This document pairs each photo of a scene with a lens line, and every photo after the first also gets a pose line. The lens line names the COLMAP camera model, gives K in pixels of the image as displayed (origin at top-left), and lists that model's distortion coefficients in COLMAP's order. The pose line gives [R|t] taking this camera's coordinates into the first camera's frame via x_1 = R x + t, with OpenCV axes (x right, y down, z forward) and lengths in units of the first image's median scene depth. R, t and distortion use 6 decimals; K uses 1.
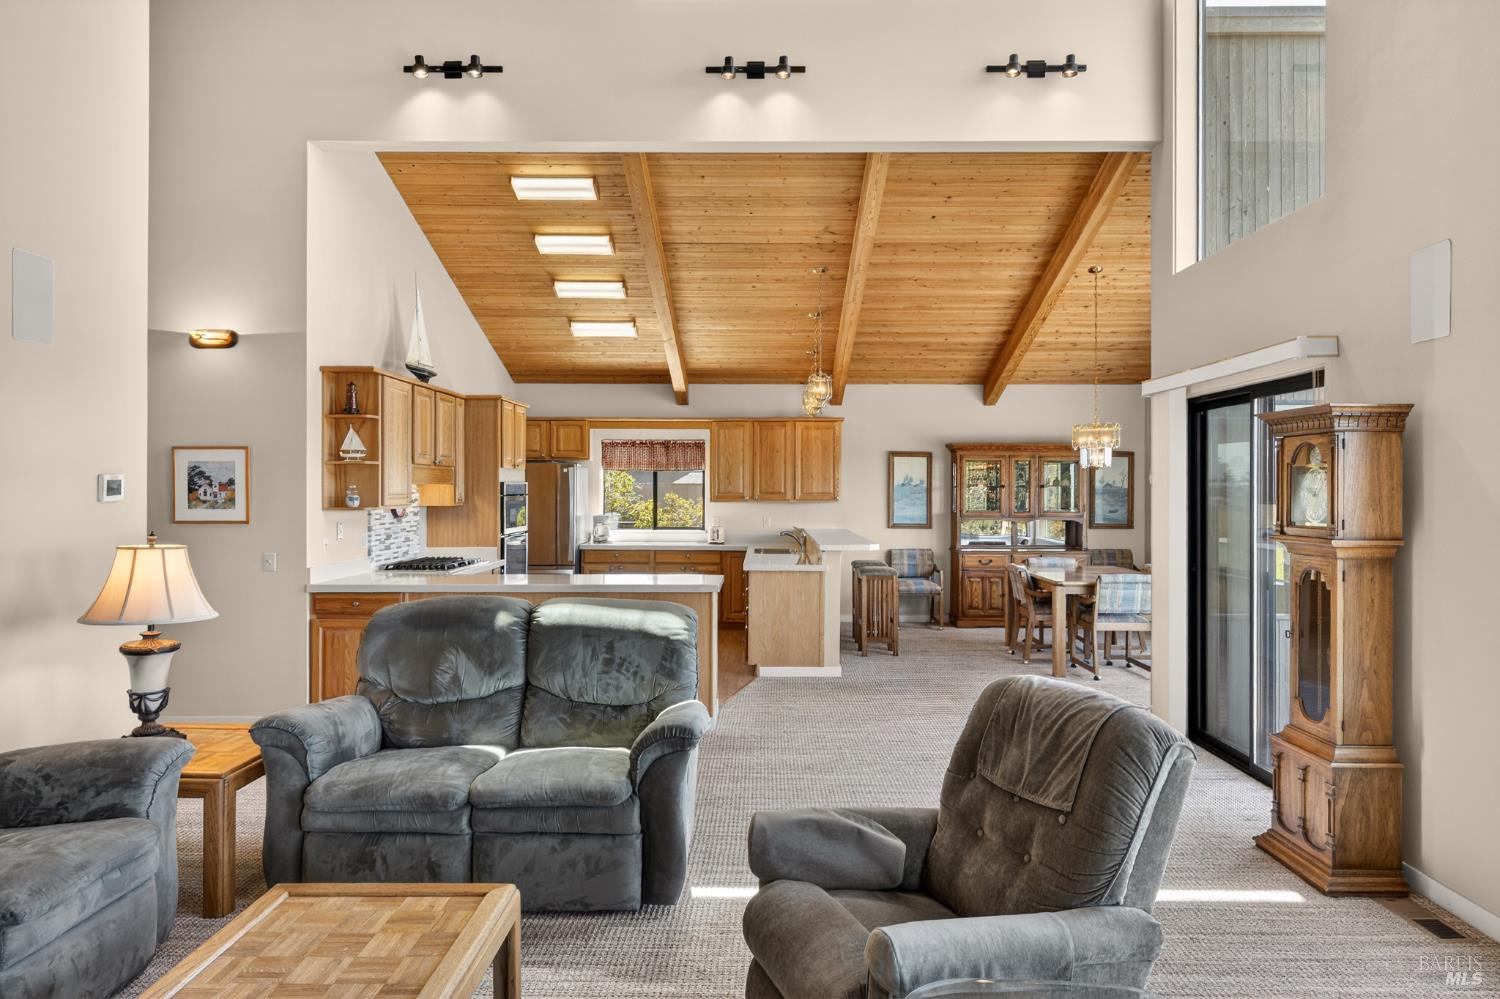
lens RADIAL K [[920.4, 0, 756.3], [0, 920.4, 492.7], [0, 0, 1]] dist [-0.004237, 0.001513]
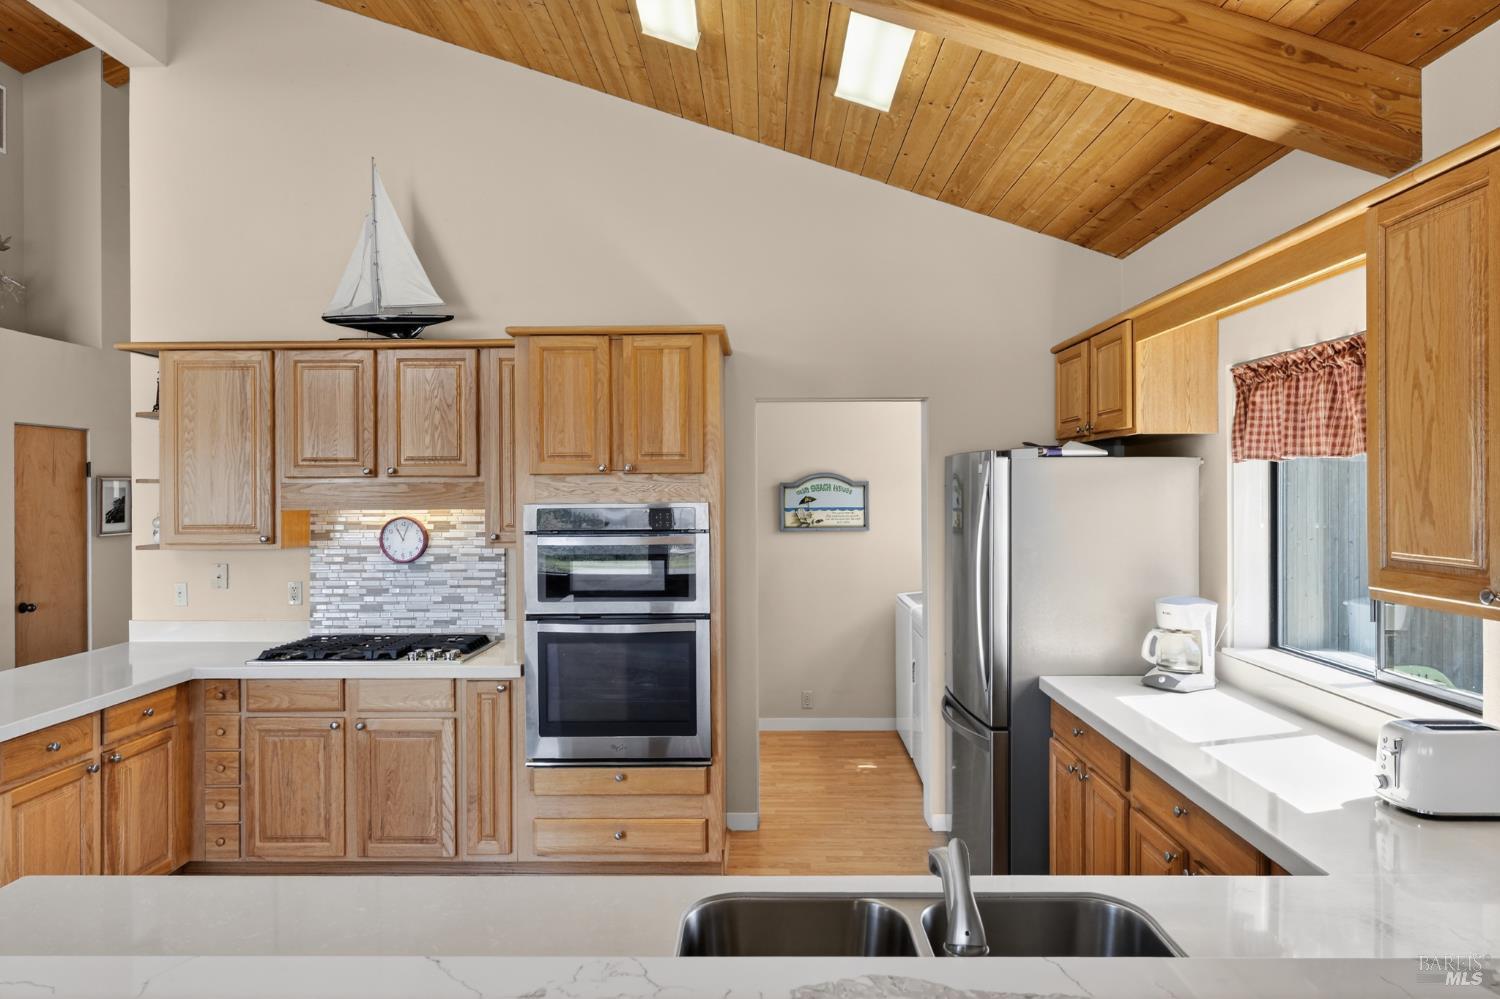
lens RADIAL K [[920.4, 0, 756.3], [0, 920.4, 492.7], [0, 0, 1]] dist [-0.004237, 0.001513]
pose [[-0.005136, 0.003904, -0.999979, 0.207130], [0.003223, 0.999987, 0.003888, -0.019585], [0.999982, -0.003203, -0.005148, 1.128142]]
